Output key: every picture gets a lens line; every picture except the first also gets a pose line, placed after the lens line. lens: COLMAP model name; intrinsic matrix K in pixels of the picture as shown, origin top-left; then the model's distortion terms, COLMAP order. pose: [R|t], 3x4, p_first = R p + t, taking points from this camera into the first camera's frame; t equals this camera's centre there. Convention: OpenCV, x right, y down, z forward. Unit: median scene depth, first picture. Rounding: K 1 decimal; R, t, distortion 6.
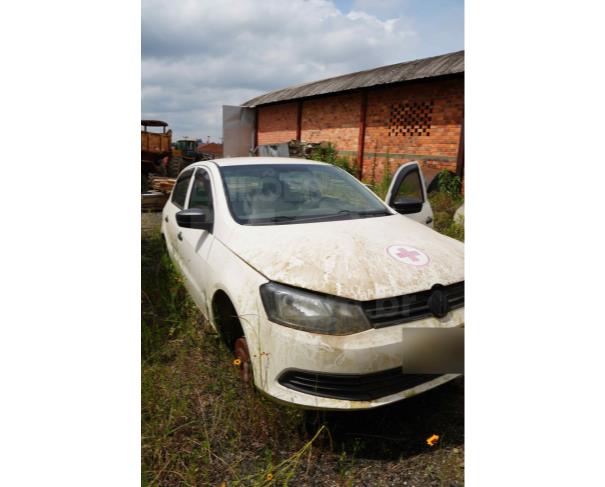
lens RADIAL K [[370.3, 0, 302.5], [0, 370.3, 243.5], [0, 0, 1]] dist [-0.133499, 0.106720]
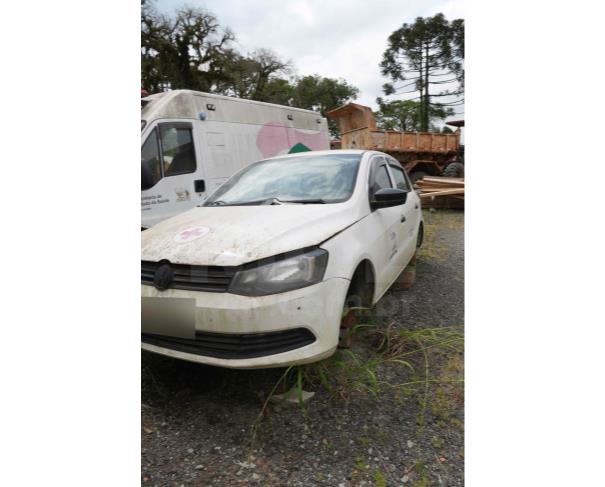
lens RADIAL K [[370.3, 0, 302.5], [0, 370.3, 243.5], [0, 0, 1]] dist [-0.133499, 0.106720]
pose [[0.581202, 0.114487, -0.805666, 1.455140], [-0.120572, 0.991241, 0.053878, -0.040477], [0.804777, 0.065826, 0.589915, 0.687652]]
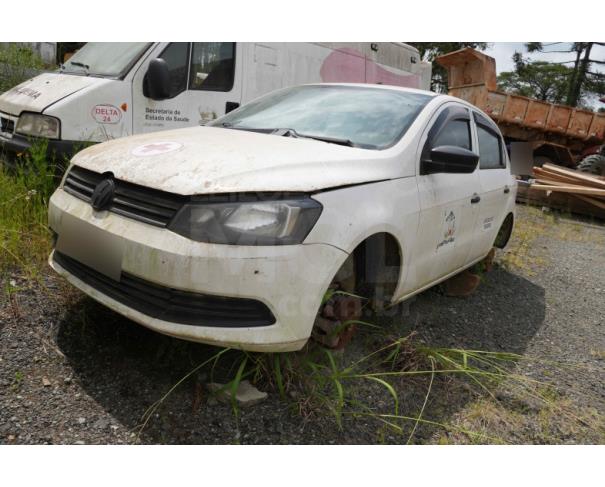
lens RADIAL K [[459.1, 0, 305.9], [0, 459.1, 241.3], [0, 0, 1]] dist [-0.126671, 0.094168]
pose [[0.405933, 0.269470, -0.873272, 1.457232], [-0.314283, 0.938424, 0.143483, -0.023468], [0.858163, 0.216210, 0.465627, 0.939388]]
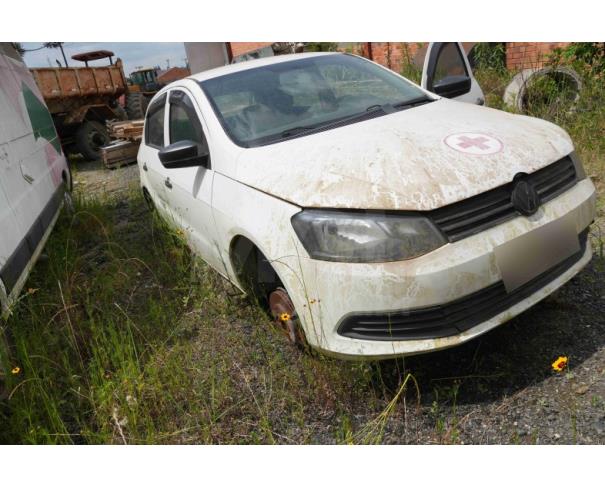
lens RADIAL K [[459.1, 0, 305.9], [0, 459.1, 241.3], [0, 0, 1]] dist [-0.126671, 0.094168]
pose [[0.981823, -0.185589, -0.039743, -0.056595], [0.189408, 0.971485, 0.142624, 0.032828], [0.012140, -0.147559, 0.988979, 0.051361]]
